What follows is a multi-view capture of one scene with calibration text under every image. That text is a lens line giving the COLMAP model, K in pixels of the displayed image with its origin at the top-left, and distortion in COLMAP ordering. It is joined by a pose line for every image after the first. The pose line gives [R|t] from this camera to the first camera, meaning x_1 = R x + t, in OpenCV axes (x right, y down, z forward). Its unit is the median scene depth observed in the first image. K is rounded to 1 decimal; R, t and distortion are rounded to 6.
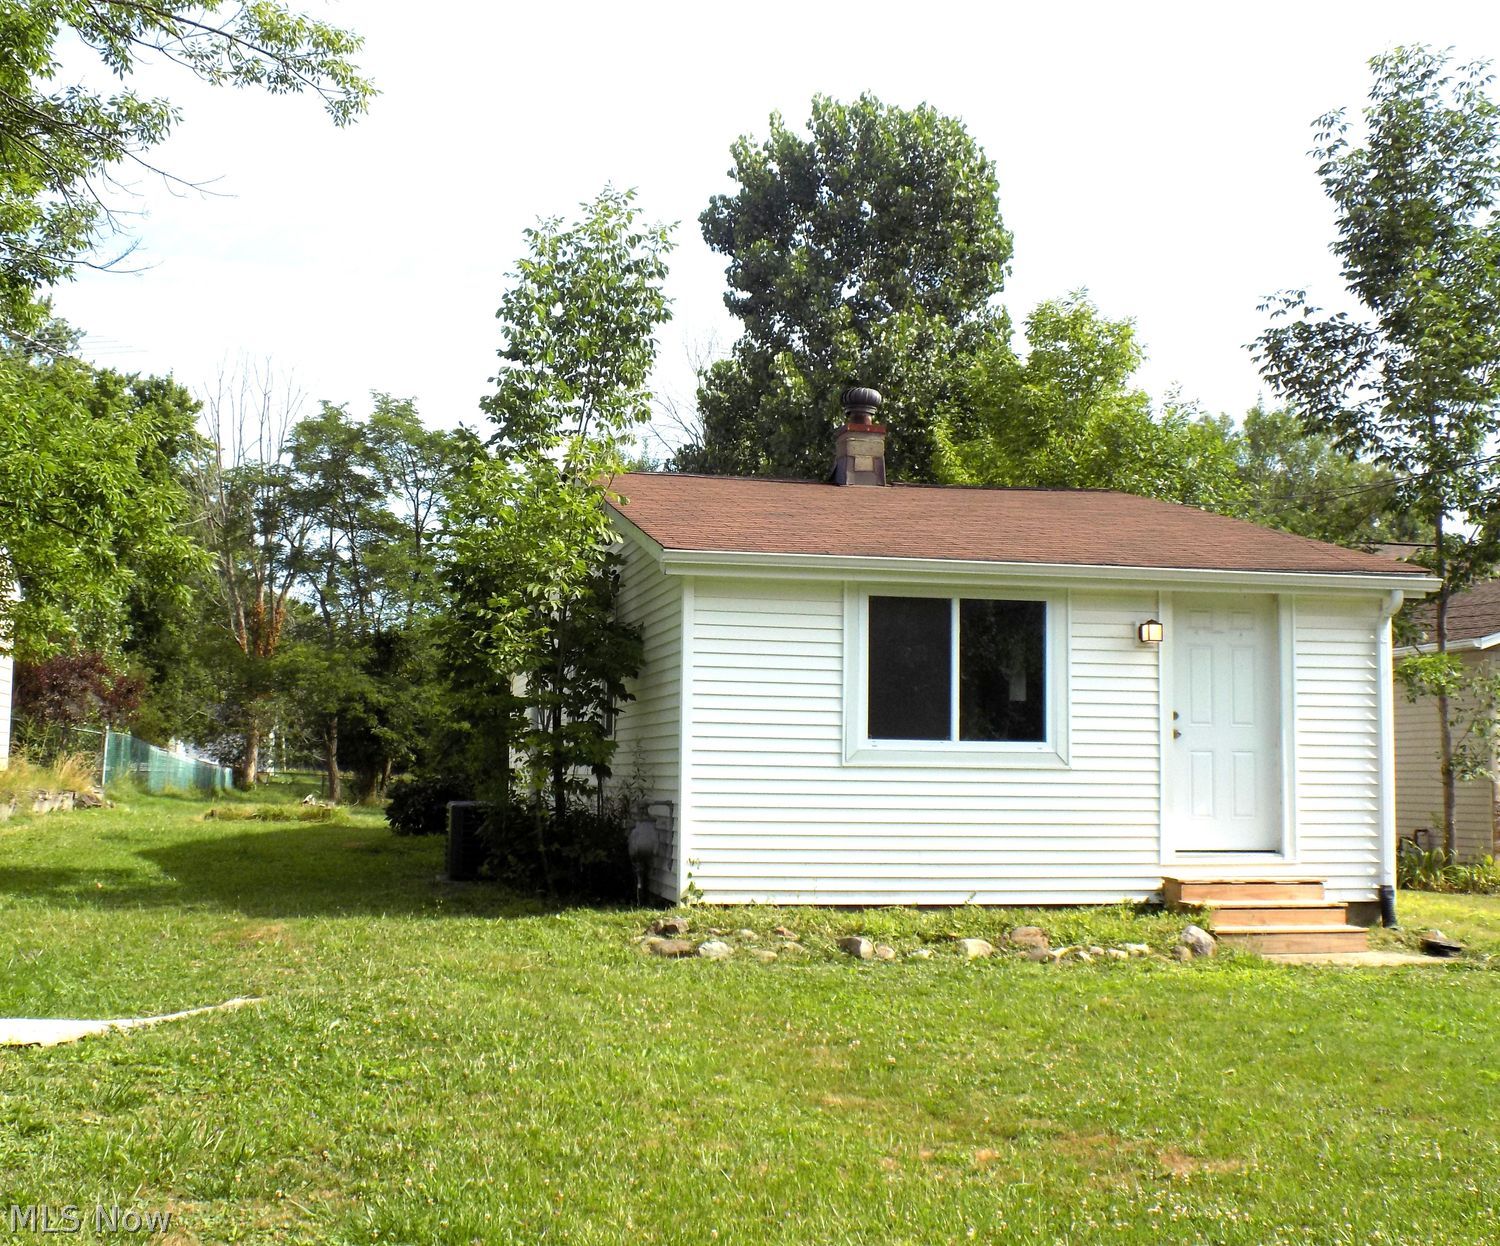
lens RADIAL K [[1880.4, 0, 704.6], [0, 1880.4, 598.6], [0, 0, 1]] dist [-0.040617, -0.009477]
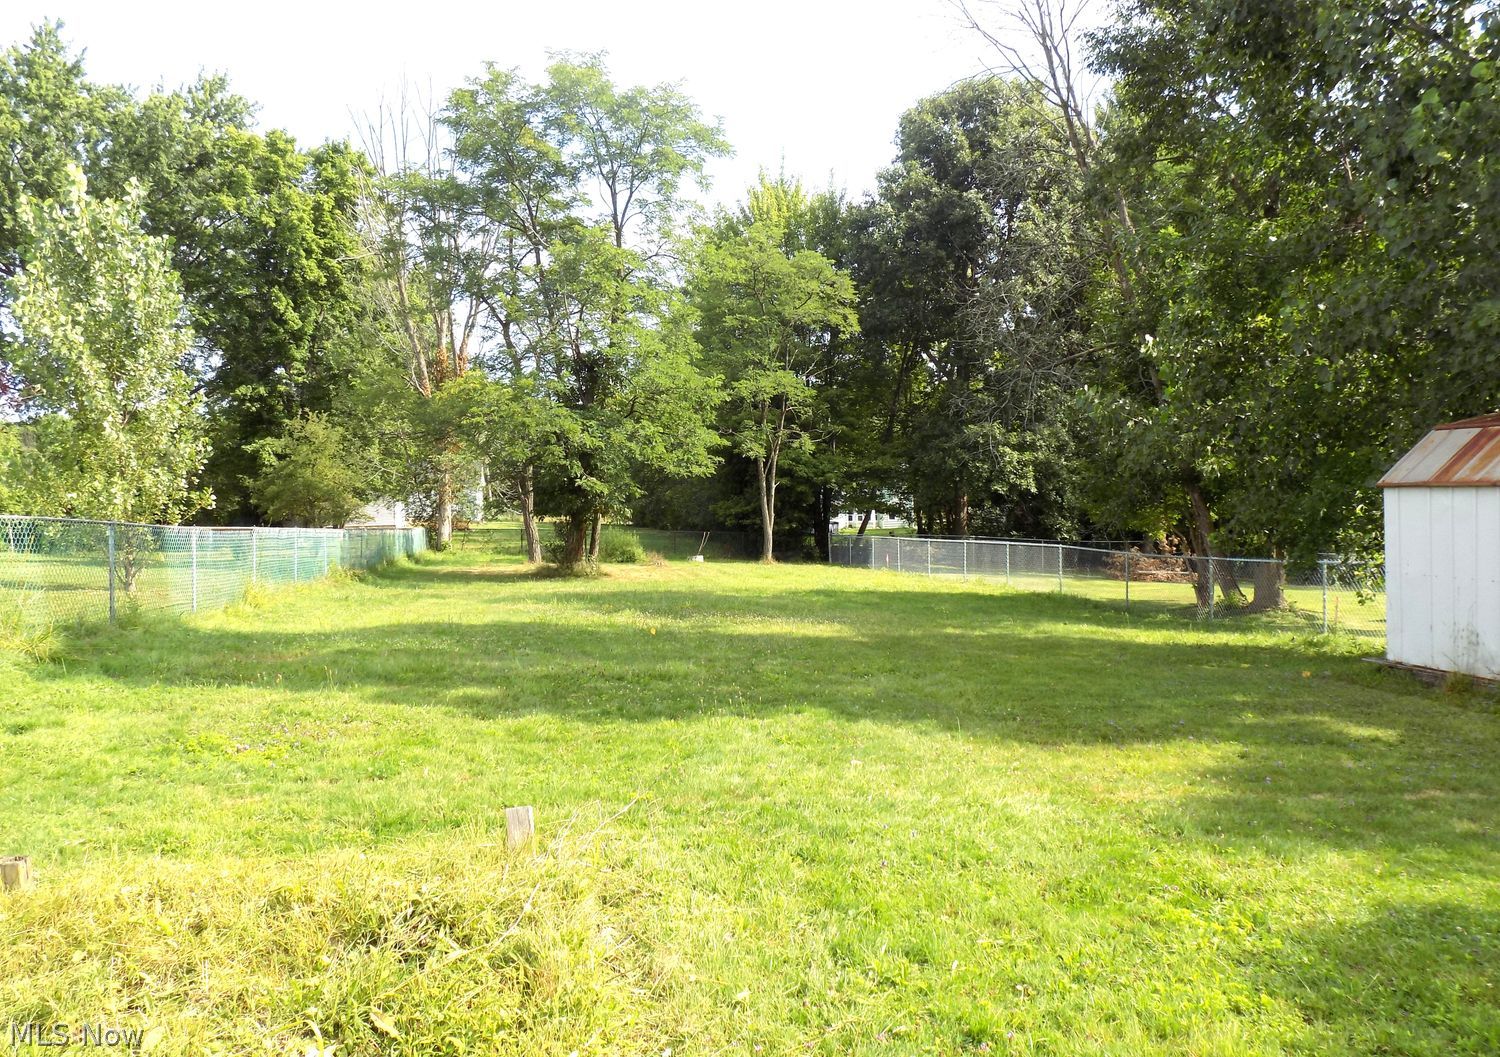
lens RADIAL K [[1169.2, 0, 685.0], [0, 1169.2, 528.0], [0, 0, 1]] dist [0.059190, 0.001949]
pose [[0.996878, -0.041637, -0.067092, -0.368776], [0.049284, 0.991946, 0.116680, 0.128356], [0.061693, -0.119622, 0.990901, 1.909033]]
